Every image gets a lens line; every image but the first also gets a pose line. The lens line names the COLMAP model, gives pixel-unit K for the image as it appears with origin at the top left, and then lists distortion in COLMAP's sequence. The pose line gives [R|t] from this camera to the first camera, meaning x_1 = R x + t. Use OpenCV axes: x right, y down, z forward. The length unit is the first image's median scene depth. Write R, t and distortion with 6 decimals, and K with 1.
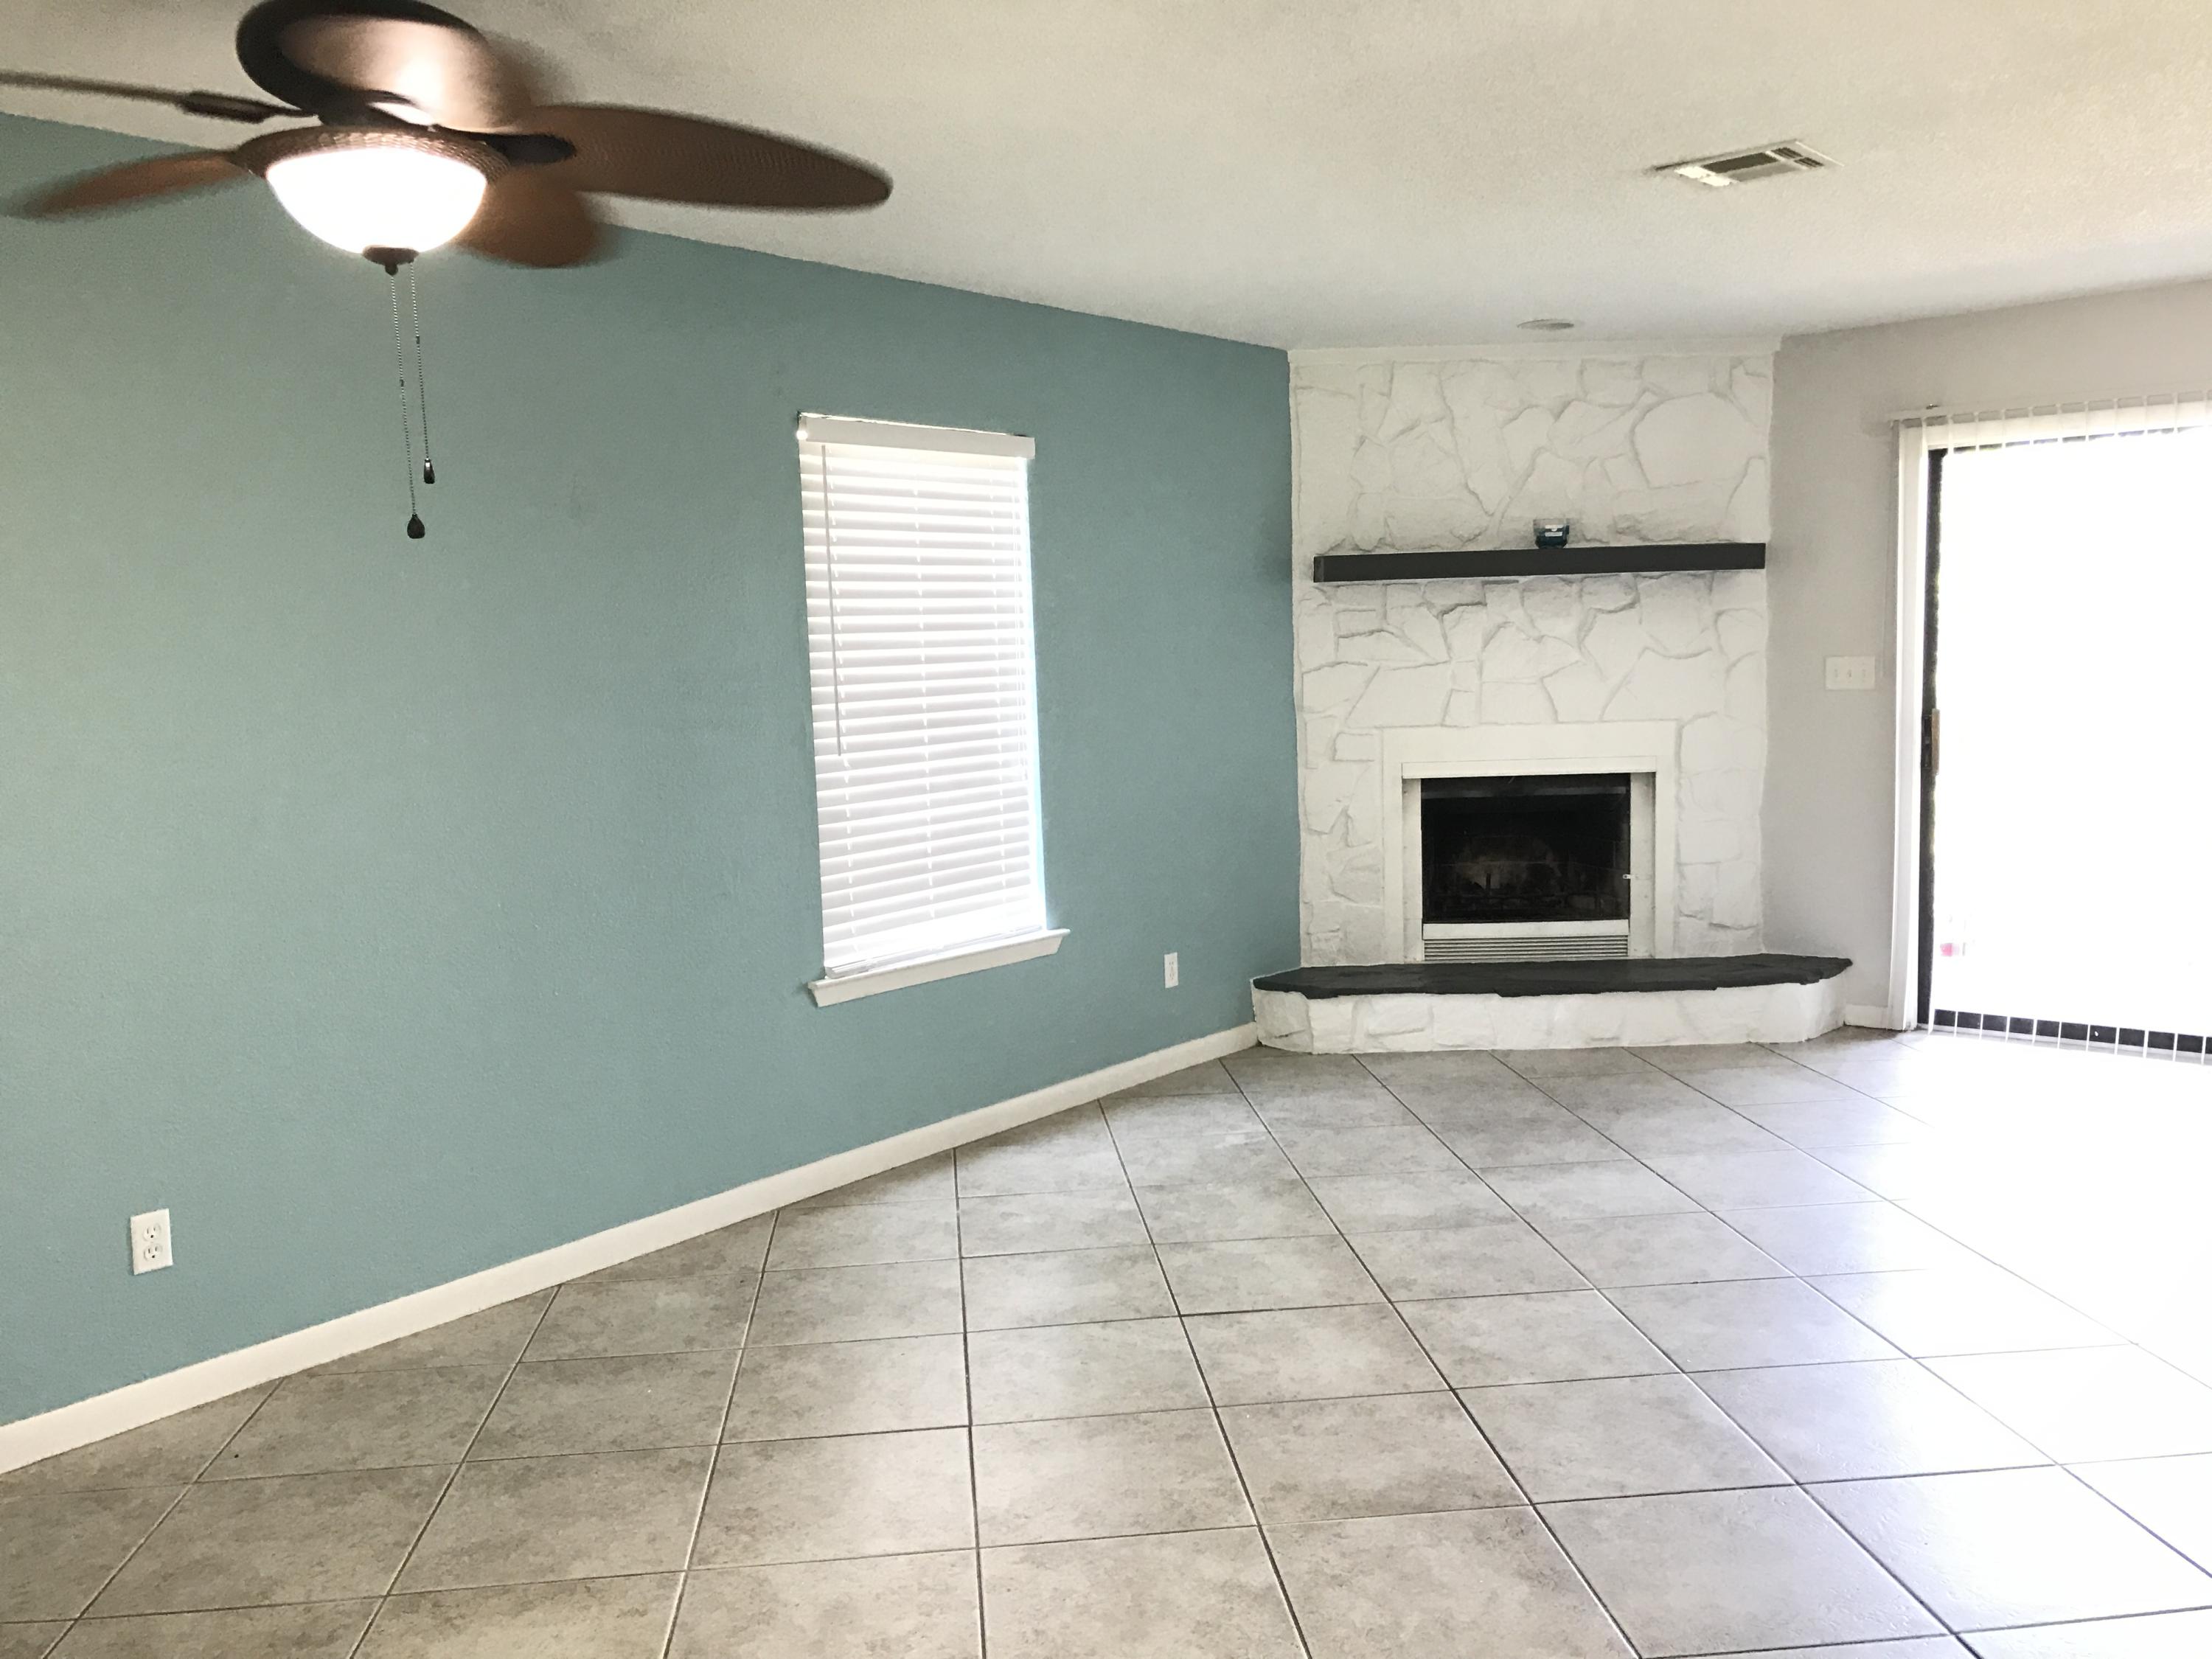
lens RADIAL K [[1821.2, 0, 1097.0], [0, 1821.2, 829.4], [0, 0, 1]] dist [0.039851, -0.017915]
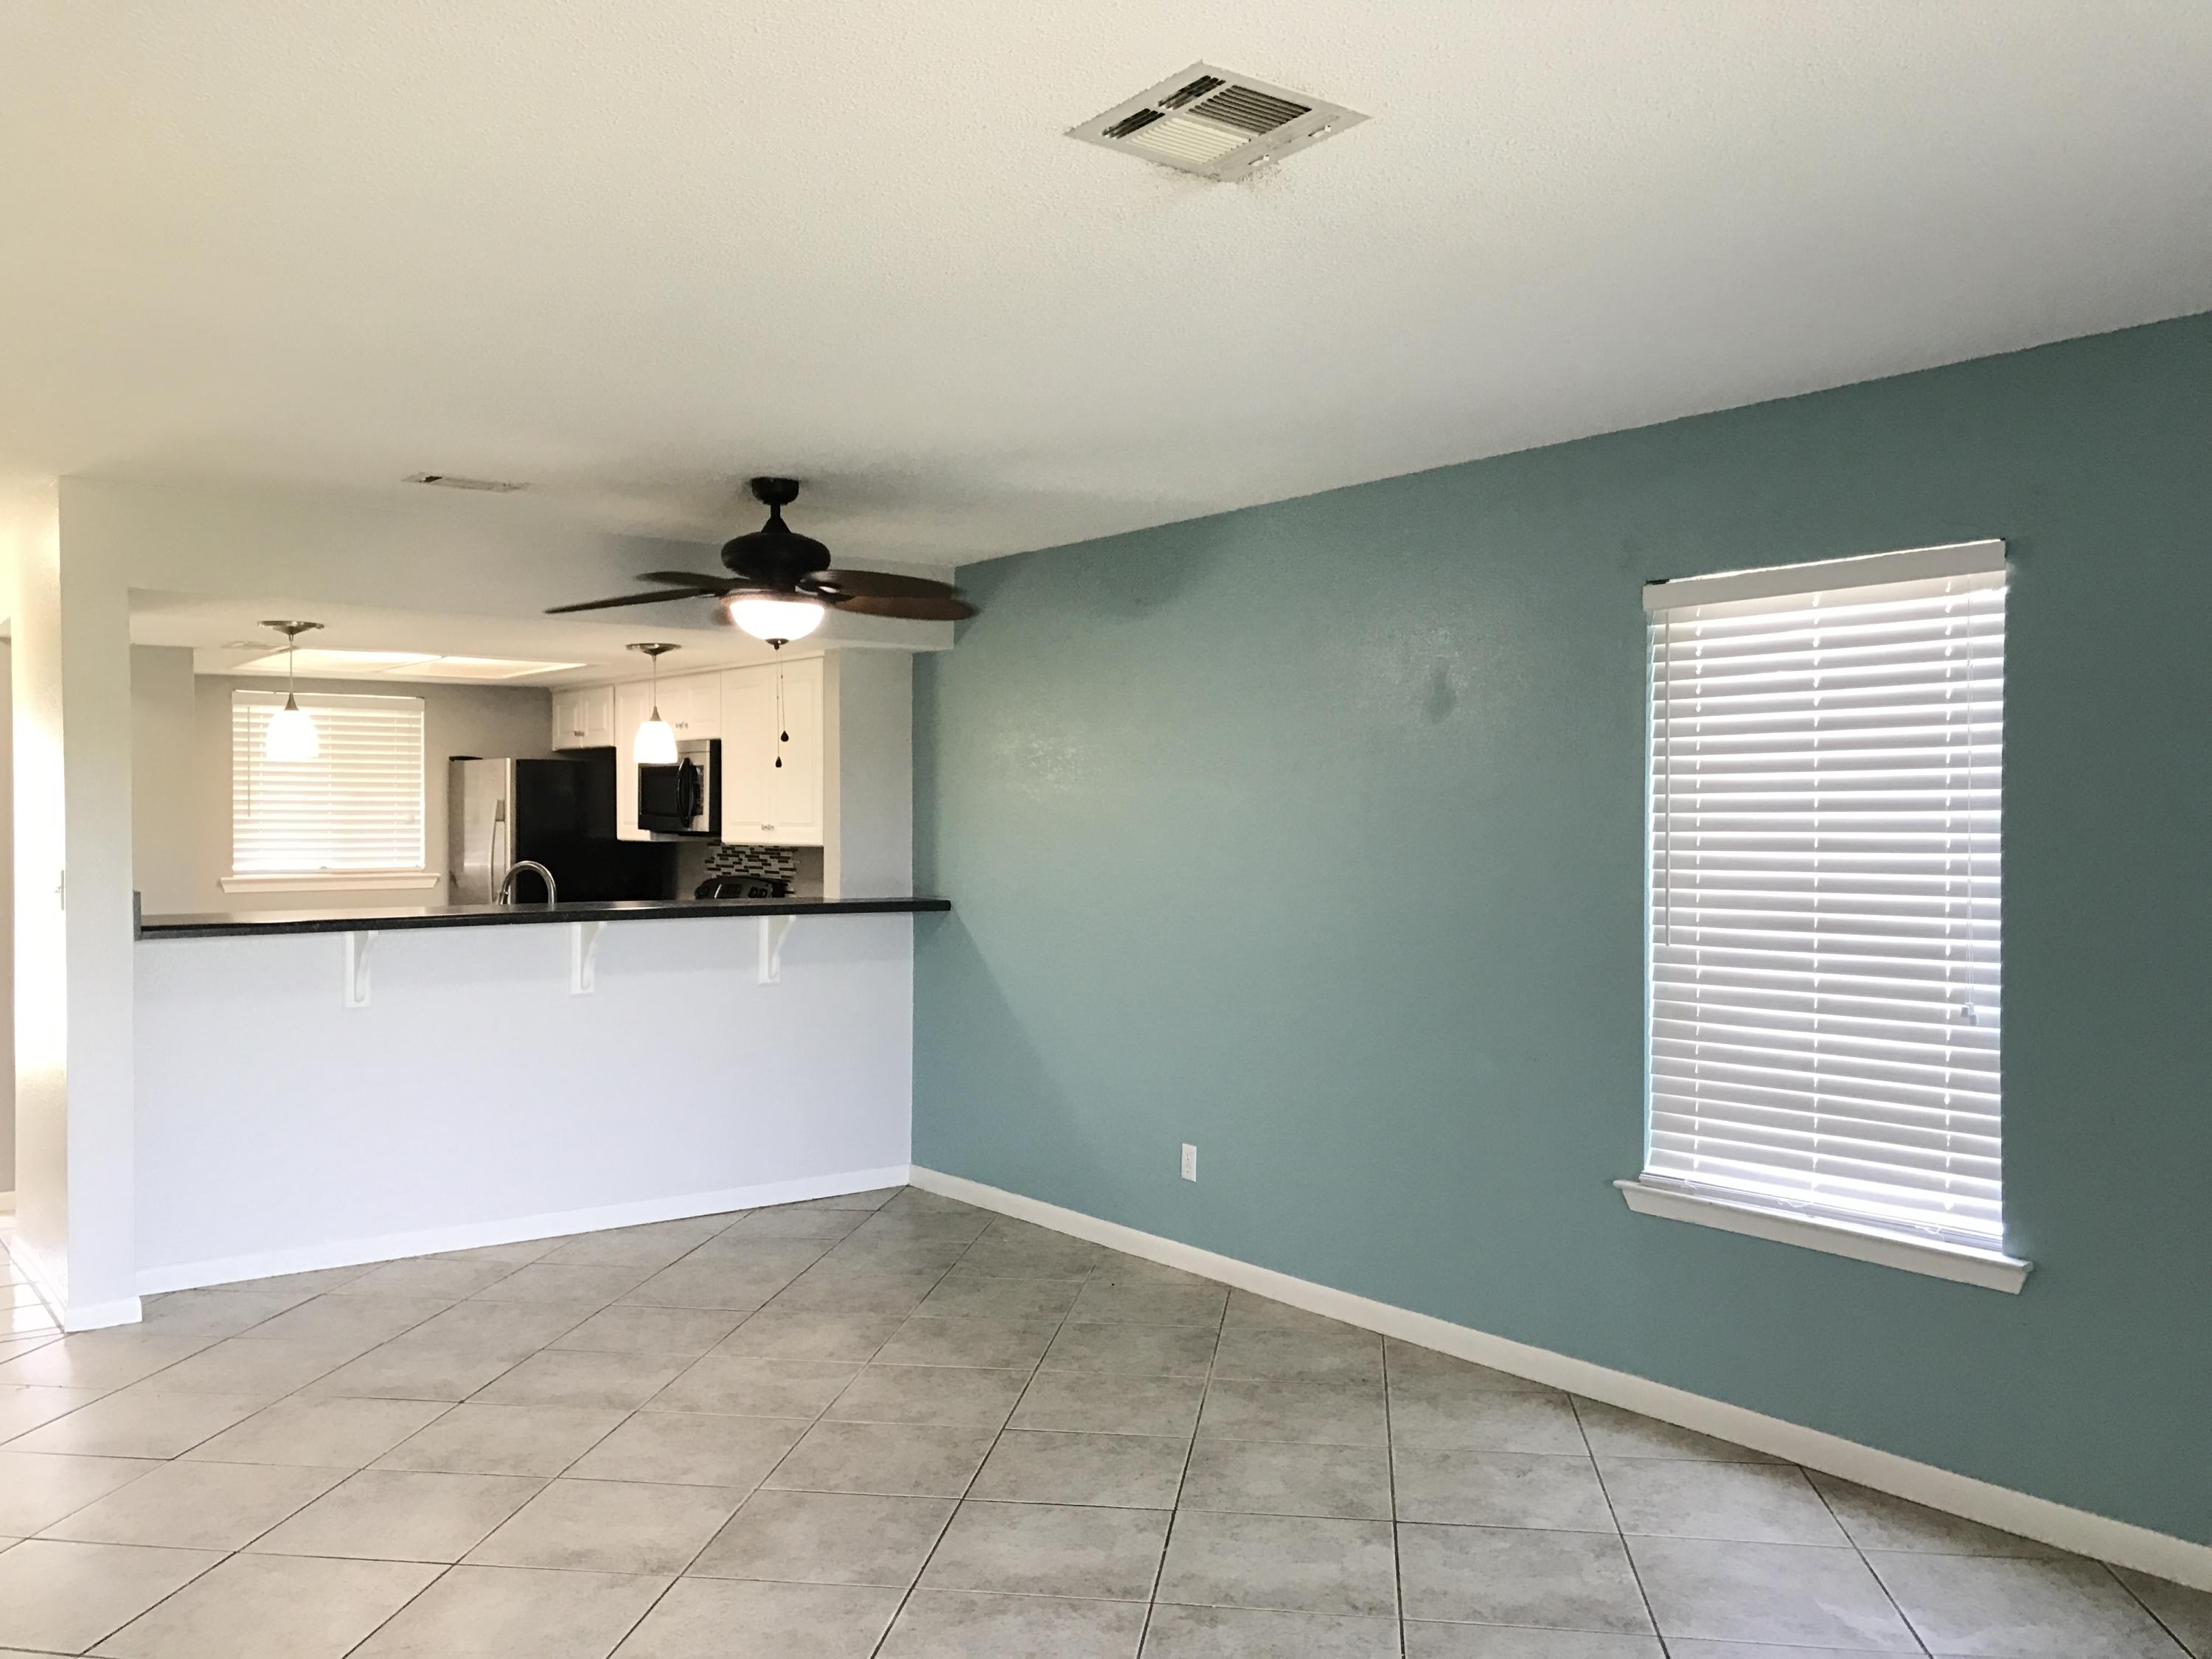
lens RADIAL K [[1821.2, 0, 1097.7], [0, 1821.2, 836.2], [0, 0, 1]] dist [0.039851, -0.017915]
pose [[-0.228486, 0.044657, -0.972523, 0.945251], [-0.096124, 0.993031, 0.068182, -0.151372], [0.968790, 0.109062, -0.222601, 1.071137]]
